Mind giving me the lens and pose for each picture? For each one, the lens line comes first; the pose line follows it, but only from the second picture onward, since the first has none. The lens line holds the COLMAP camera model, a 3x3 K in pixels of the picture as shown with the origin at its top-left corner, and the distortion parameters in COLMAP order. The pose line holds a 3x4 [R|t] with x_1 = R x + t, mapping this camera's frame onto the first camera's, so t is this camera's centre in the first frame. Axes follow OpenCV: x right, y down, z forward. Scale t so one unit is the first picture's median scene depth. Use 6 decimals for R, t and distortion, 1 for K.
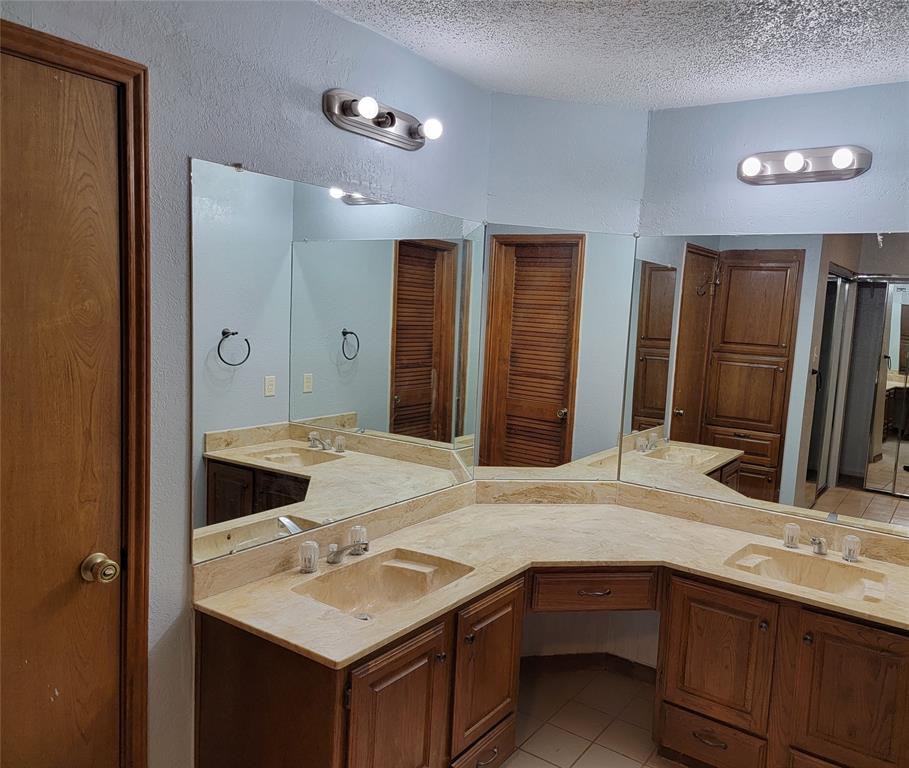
lens RADIAL K [[716.3, 0, 454.5], [0, 716.3, 384.0], [0, 0, 1]] dist [0.070120, 0.000088]
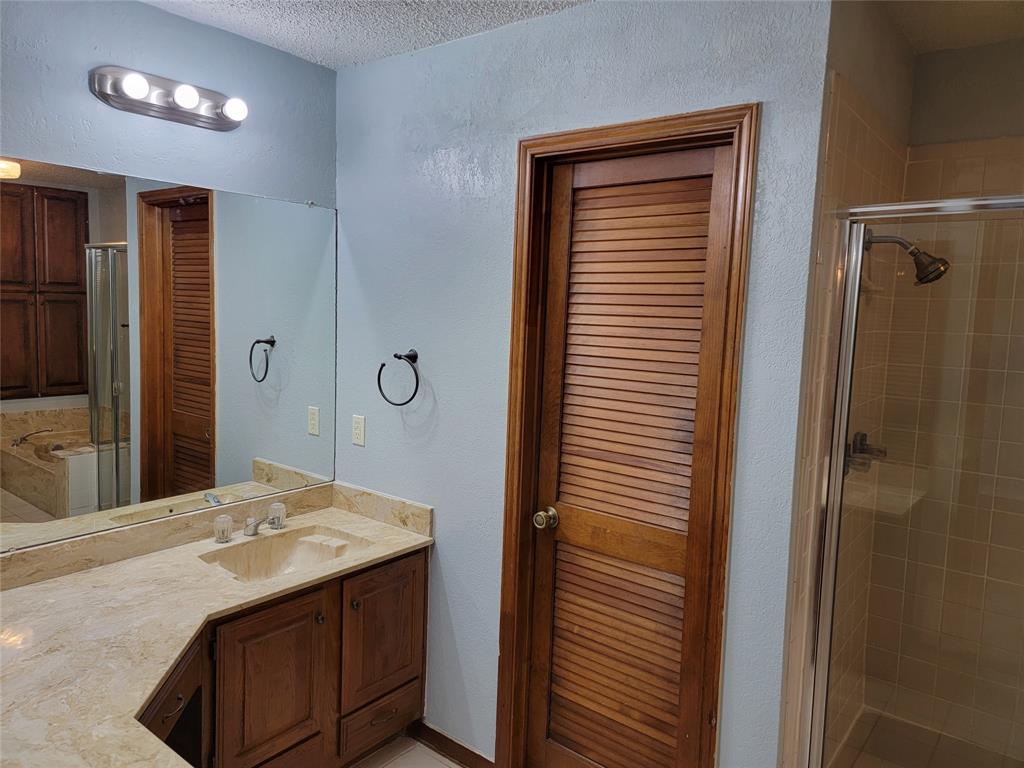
lens RADIAL K [[707.4, 0, 512.0], [0, 707.4, 384.0], [0, 0, 1]] dist [0.028001, -0.004527]
pose [[0.040328, -0.150243, 0.987826, -0.372280], [0.089965, 0.985161, 0.146165, -0.066017], [-0.995128, 0.082975, 0.053247, 0.604477]]
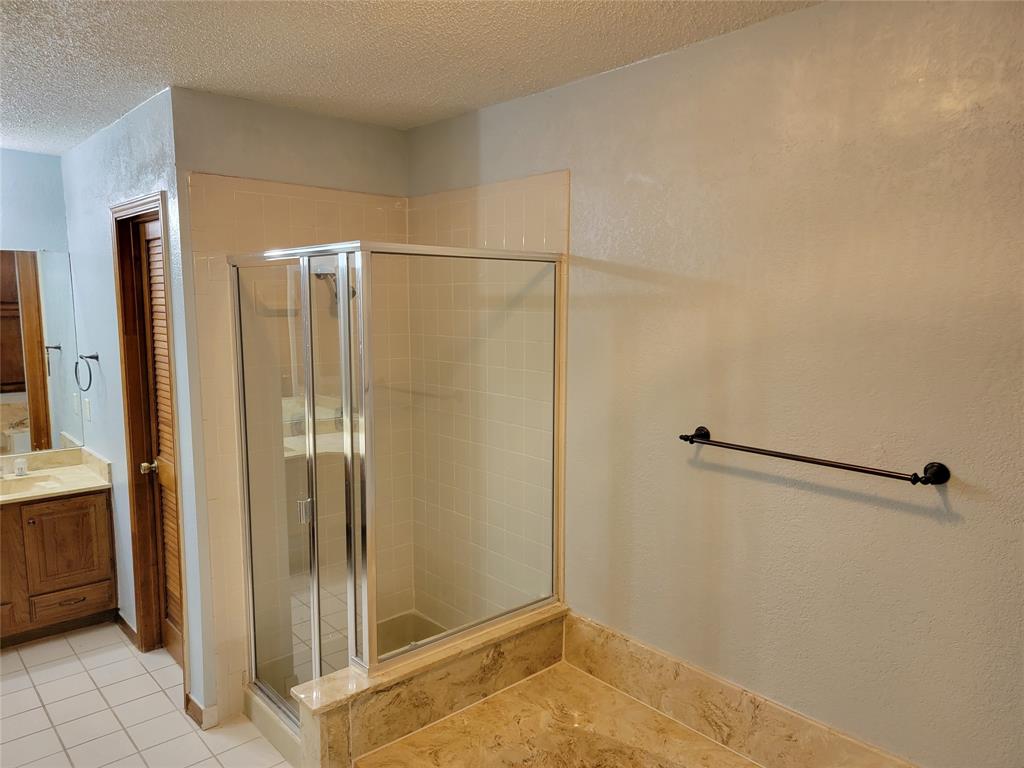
lens RADIAL K [[716.0, 0, 518.4], [0, 716.0, 402.9], [0, 0, 1]] dist [0.030185, -0.006396]
pose [[0.212702, -0.183030, 0.959822, -0.608569], [0.125532, 0.979278, 0.158922, -0.009132], [-0.969020, 0.086686, 0.231271, -0.307083]]
